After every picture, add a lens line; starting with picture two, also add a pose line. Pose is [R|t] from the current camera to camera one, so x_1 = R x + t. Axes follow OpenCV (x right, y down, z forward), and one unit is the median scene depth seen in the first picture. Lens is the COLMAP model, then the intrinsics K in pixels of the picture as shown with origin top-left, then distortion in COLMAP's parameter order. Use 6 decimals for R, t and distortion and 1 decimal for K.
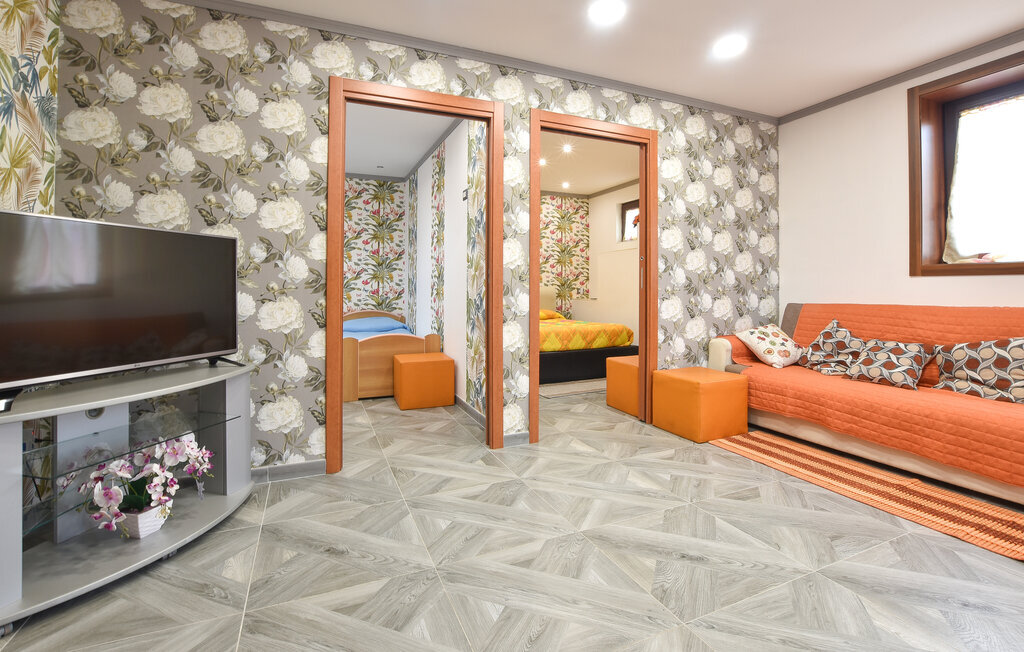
lens RADIAL K [[469.7, 0, 516.1], [0, 469.7, 300.5], [0, 0, 1]] dist [-0.027532, 0.002430]
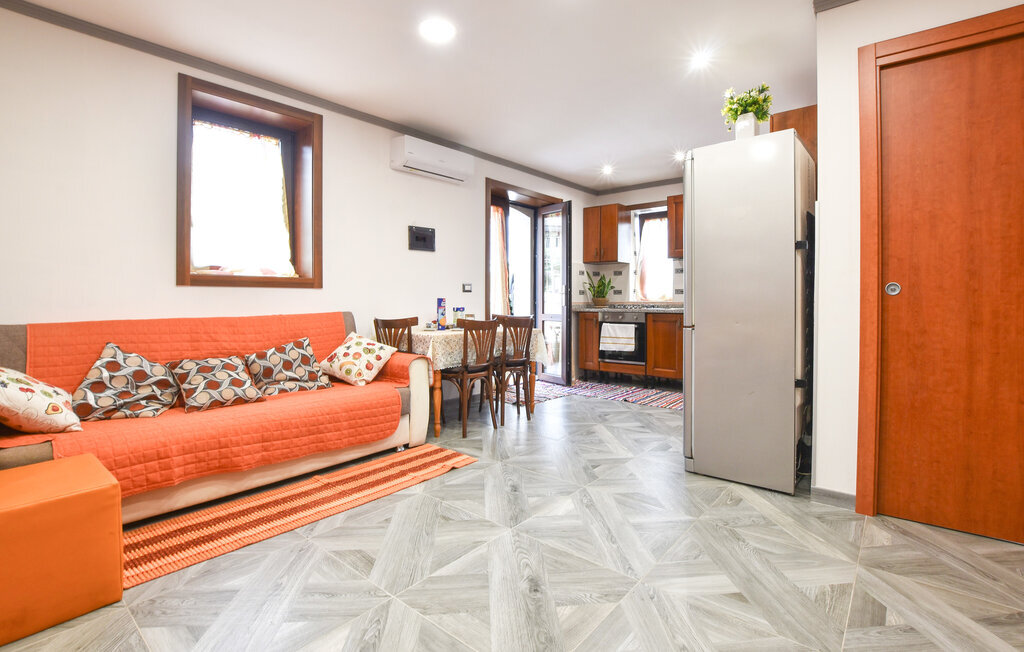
lens RADIAL K [[469.7, 0, 534.3], [0, 469.7, 318.8], [0, 0, 1]] dist [-0.027532, 0.002430]
pose [[-0.460273, -0.035729, 0.887058, -0.252328], [0.023541, 0.998347, 0.052426, -0.019233], [-0.887465, 0.045013, -0.458671, 0.810211]]
